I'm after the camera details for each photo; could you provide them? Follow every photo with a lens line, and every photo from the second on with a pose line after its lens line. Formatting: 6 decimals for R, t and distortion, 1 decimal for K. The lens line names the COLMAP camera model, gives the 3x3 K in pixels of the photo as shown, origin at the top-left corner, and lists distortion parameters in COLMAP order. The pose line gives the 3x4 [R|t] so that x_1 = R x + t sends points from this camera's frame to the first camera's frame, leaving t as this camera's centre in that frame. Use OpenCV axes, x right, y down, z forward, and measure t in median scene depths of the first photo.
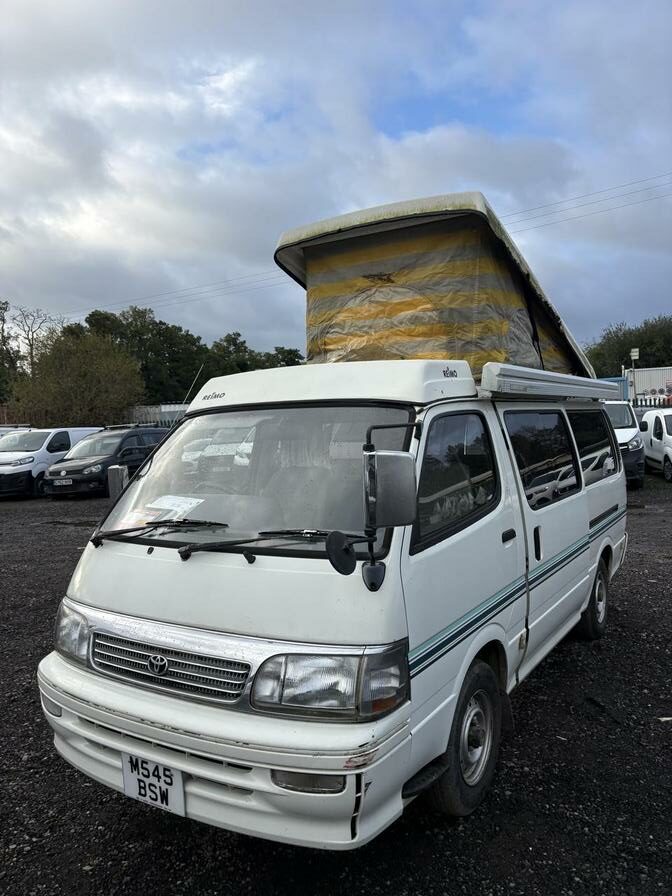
lens RADIAL K [[679.6, 0, 347.0], [0, 679.6, 449.0], [0, 0, 1]] dist [0.004433, 0.006750]
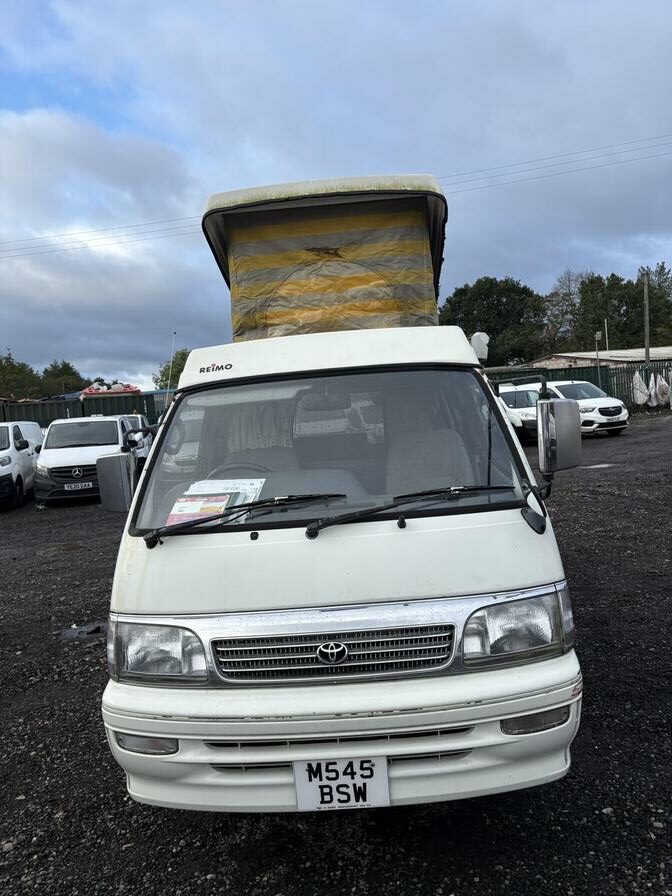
lens RADIAL K [[679.6, 0, 347.0], [0, 679.6, 449.0], [0, 0, 1]] dist [0.004433, 0.006750]
pose [[0.870718, -0.066832, 0.487221, -0.621356], [0.069747, 0.997490, 0.012181, 0.036610], [-0.486812, 0.023376, 0.873194, 0.184580]]
